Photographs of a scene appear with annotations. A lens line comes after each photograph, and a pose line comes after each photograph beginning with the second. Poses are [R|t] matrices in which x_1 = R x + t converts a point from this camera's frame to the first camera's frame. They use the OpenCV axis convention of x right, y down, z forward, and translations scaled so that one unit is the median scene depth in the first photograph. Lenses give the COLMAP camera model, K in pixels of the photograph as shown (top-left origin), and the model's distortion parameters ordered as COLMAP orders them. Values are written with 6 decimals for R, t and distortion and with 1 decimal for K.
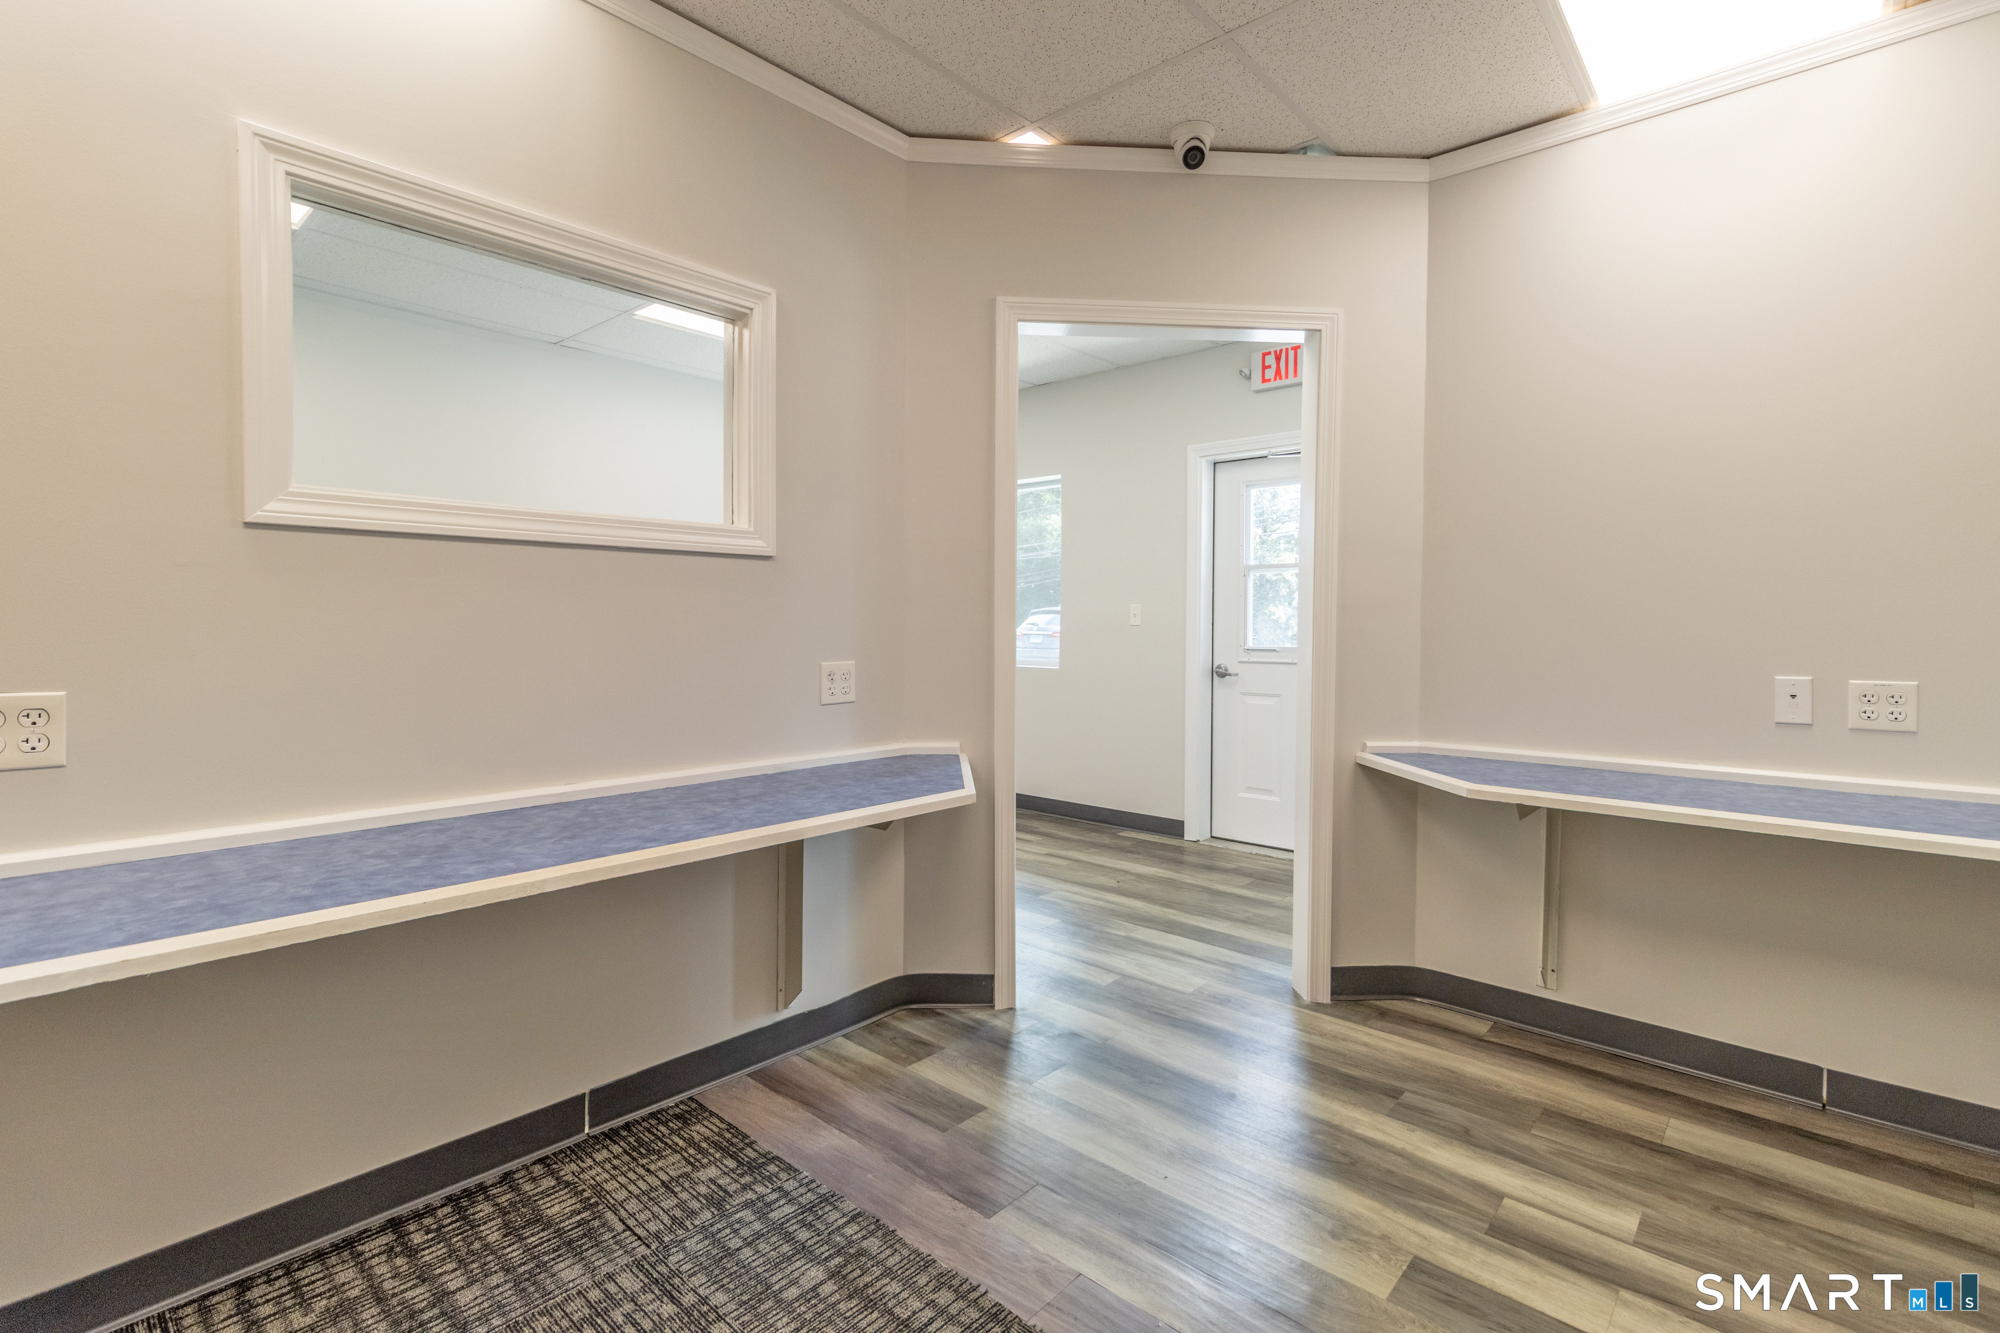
lens RADIAL K [[919.9, 0, 995.3], [0, 919.9, 649.5], [0, 0, 1]] dist [-0.000790, 0.000679]
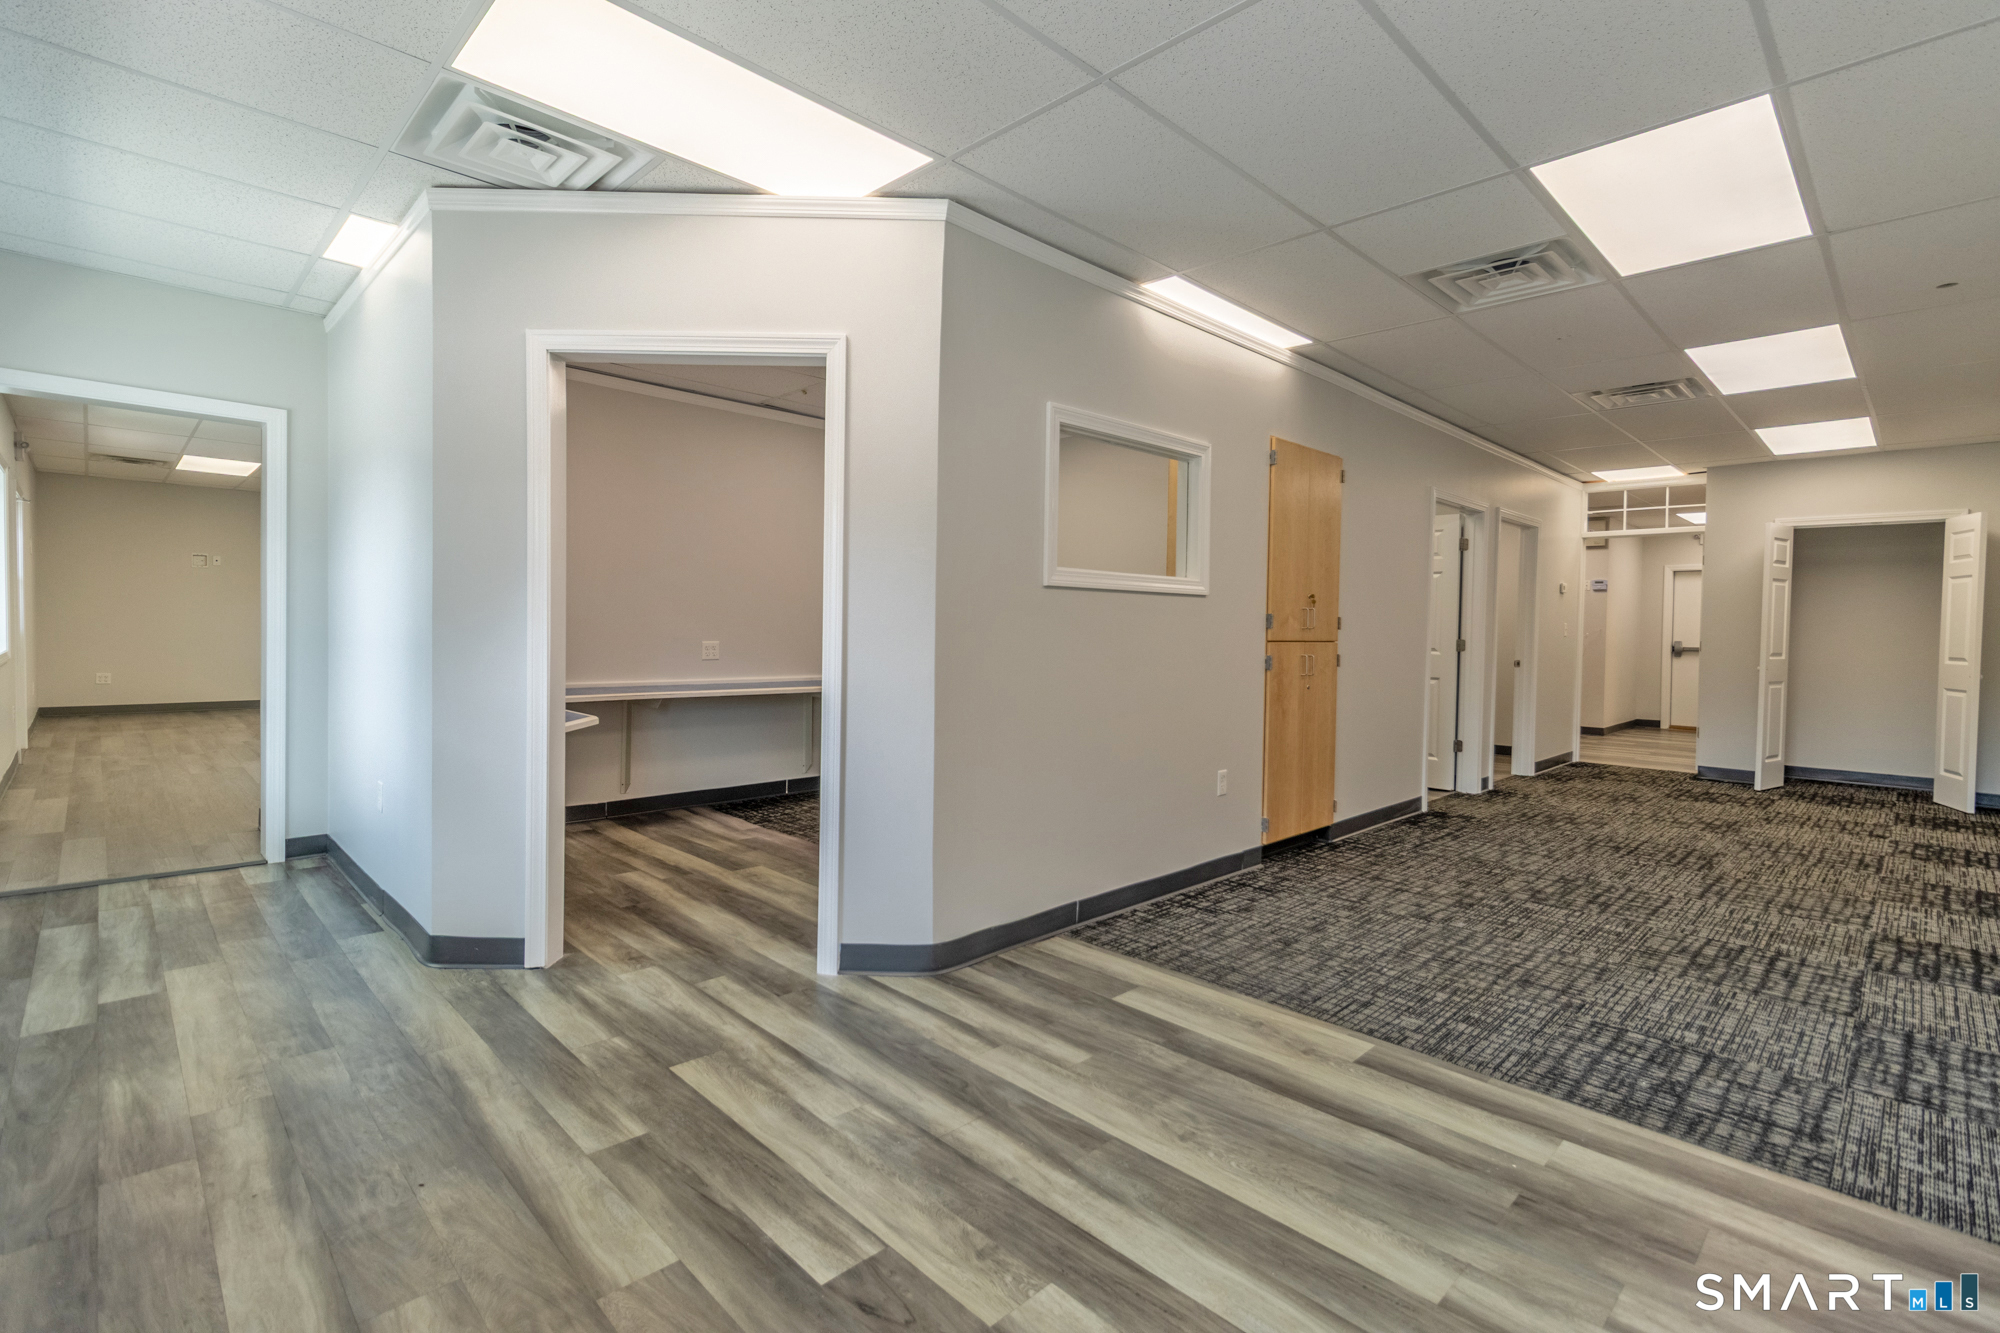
lens RADIAL K [[919.9, 0, 995.3], [0, 919.9, 649.5], [0, 0, 1]] dist [-0.000790, 0.000679]
pose [[-0.998102, -0.014026, 0.059964, -0.223000], [-0.011145, 0.998780, 0.048108, -0.045943], [-0.060566, 0.047348, -0.997041, 1.850253]]
